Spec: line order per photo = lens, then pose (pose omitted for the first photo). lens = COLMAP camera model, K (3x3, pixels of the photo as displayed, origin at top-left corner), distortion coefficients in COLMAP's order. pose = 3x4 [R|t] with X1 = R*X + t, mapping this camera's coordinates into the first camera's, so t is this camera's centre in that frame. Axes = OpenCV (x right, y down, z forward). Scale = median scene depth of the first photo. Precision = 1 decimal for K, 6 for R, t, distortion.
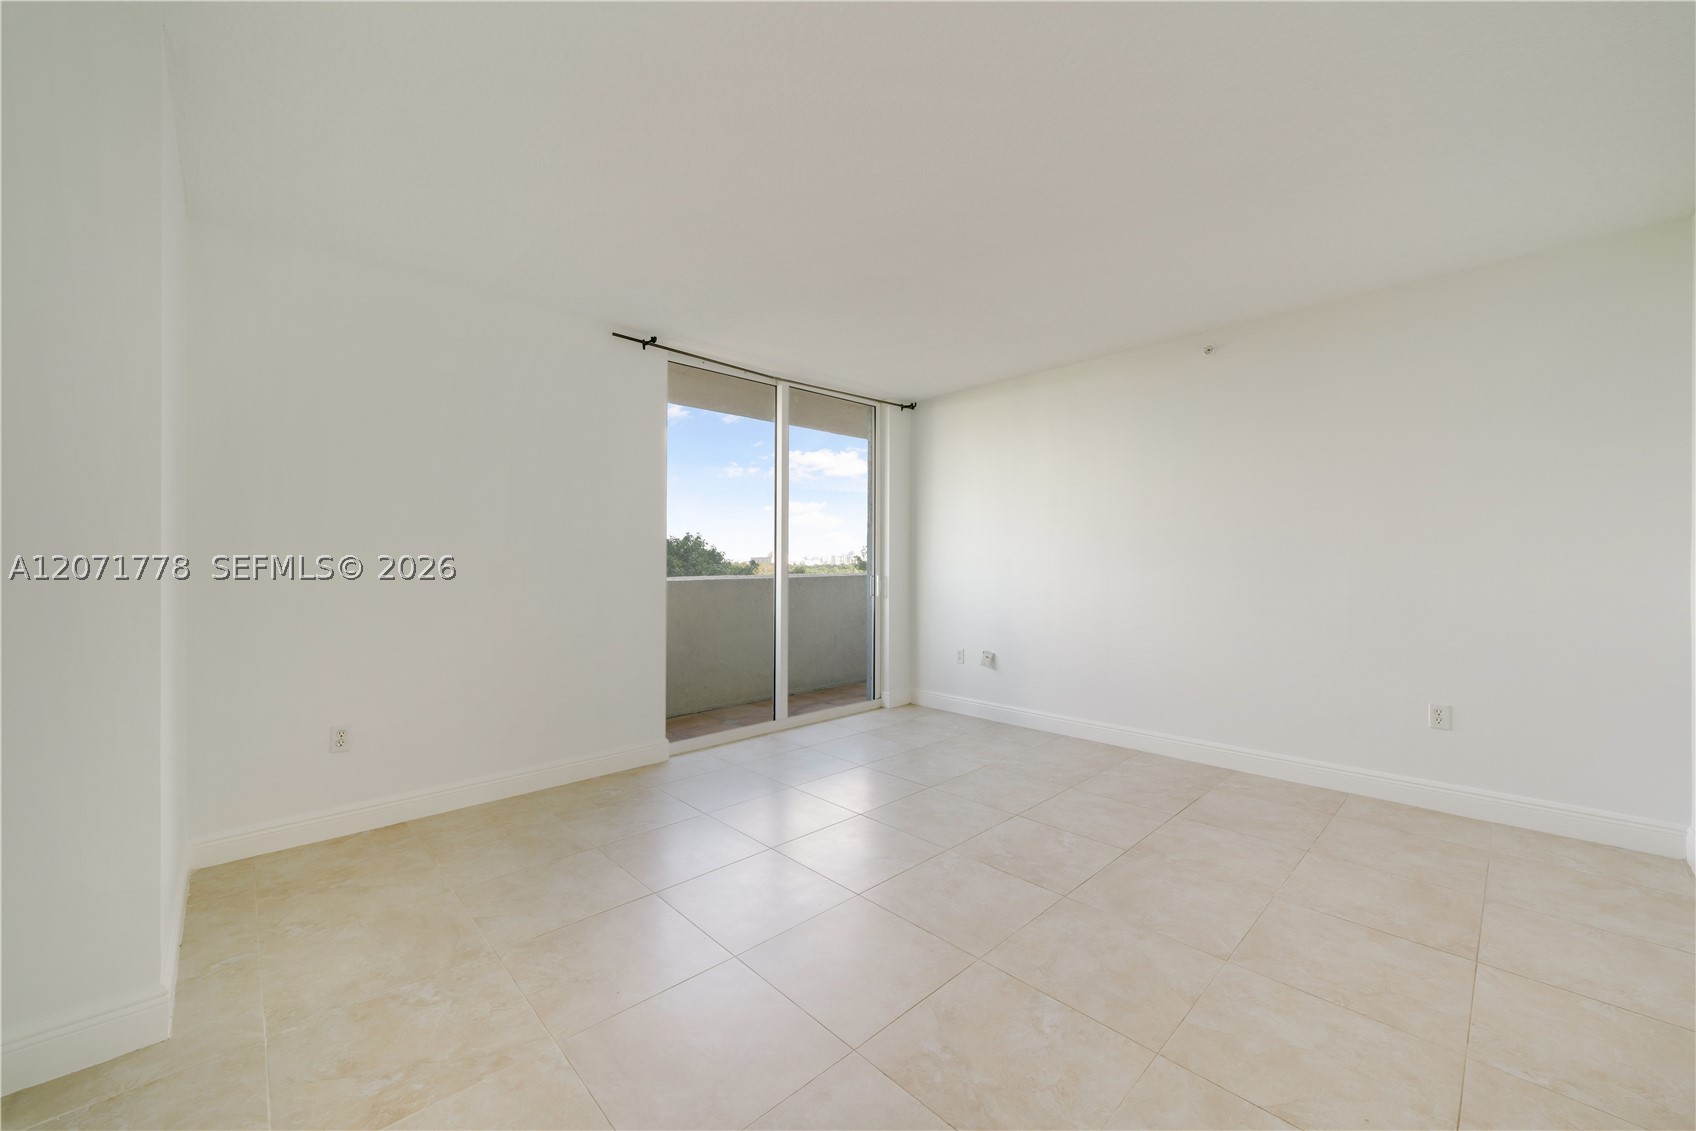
lens RADIAL K [[653.8, 0, 849.4], [0, 653.8, 559.6], [0, 0, 1]] dist [-0.003530, 0.001003]
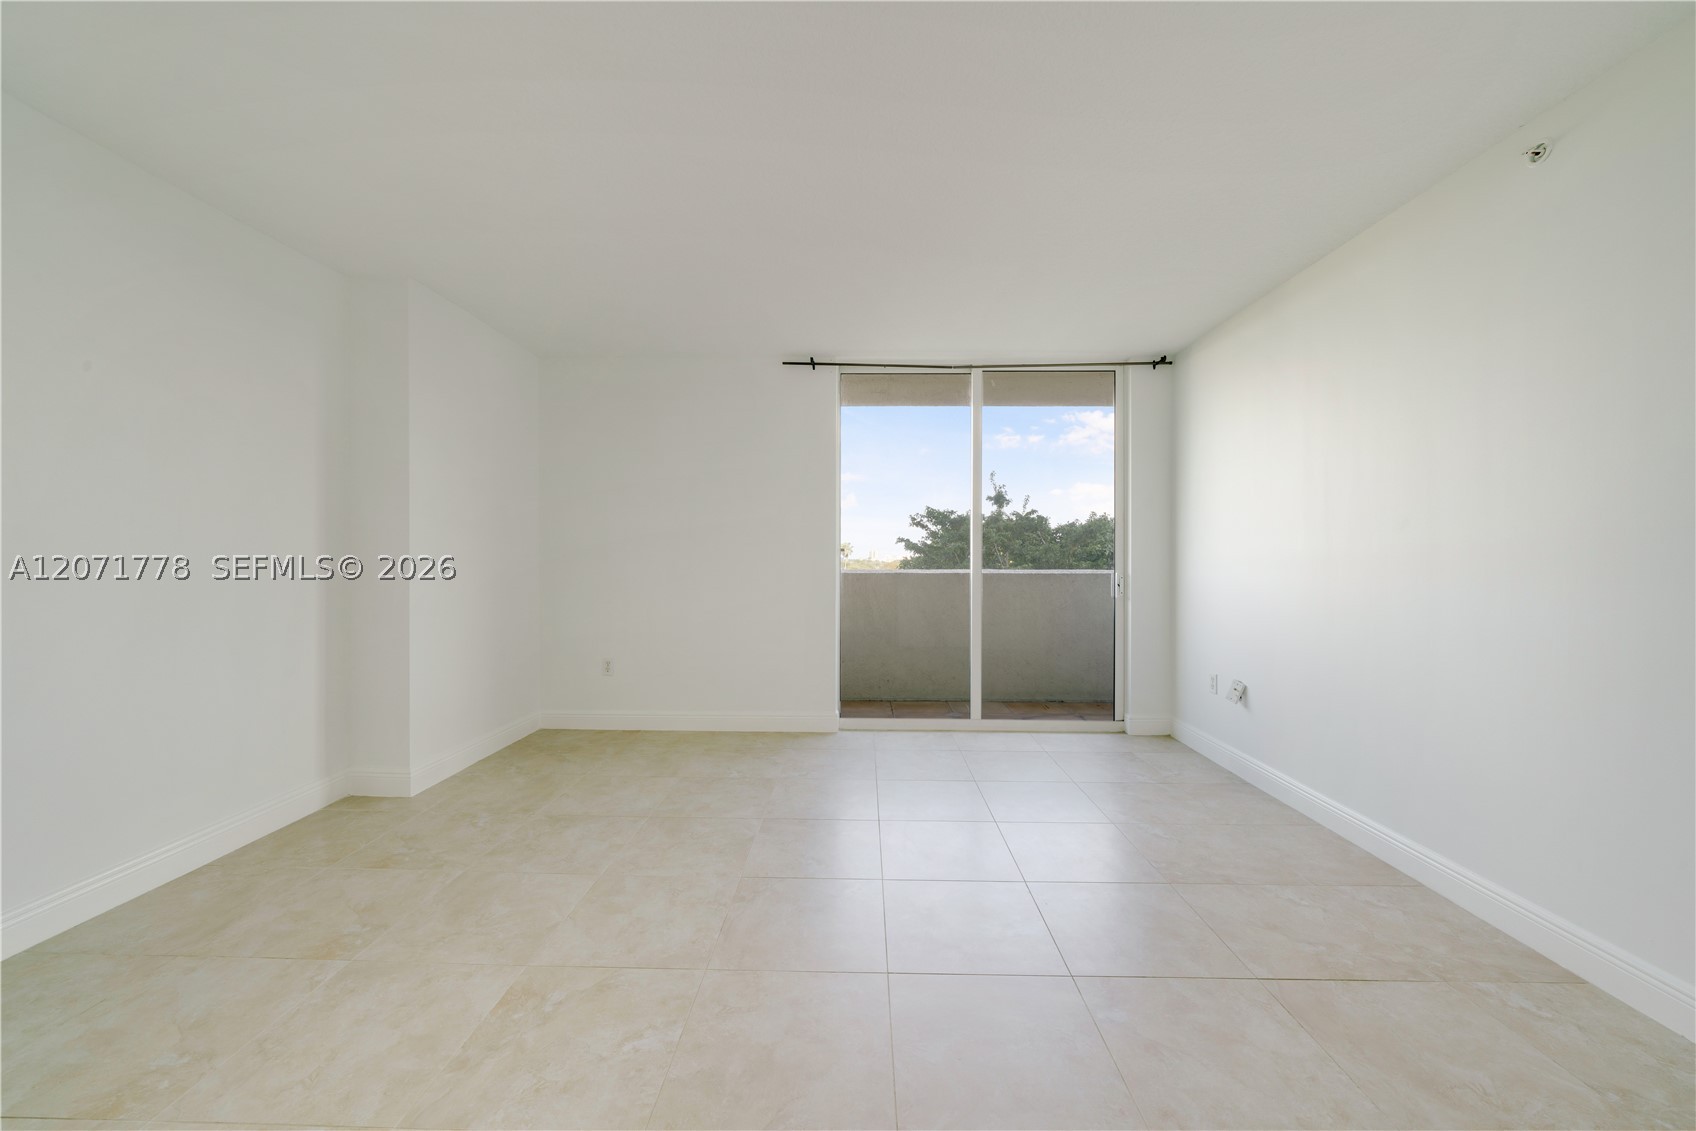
lens RADIAL K [[653.8, 0, 882.9], [0, 653.8, 544.1], [0, 0, 1]] dist [-0.003530, 0.001003]
pose [[0.700519, -0.006892, -0.713600, 0.470380], [-0.003380, 0.999910, -0.012975, 0.000222], [0.713626, 0.011501, 0.700433, 0.223538]]
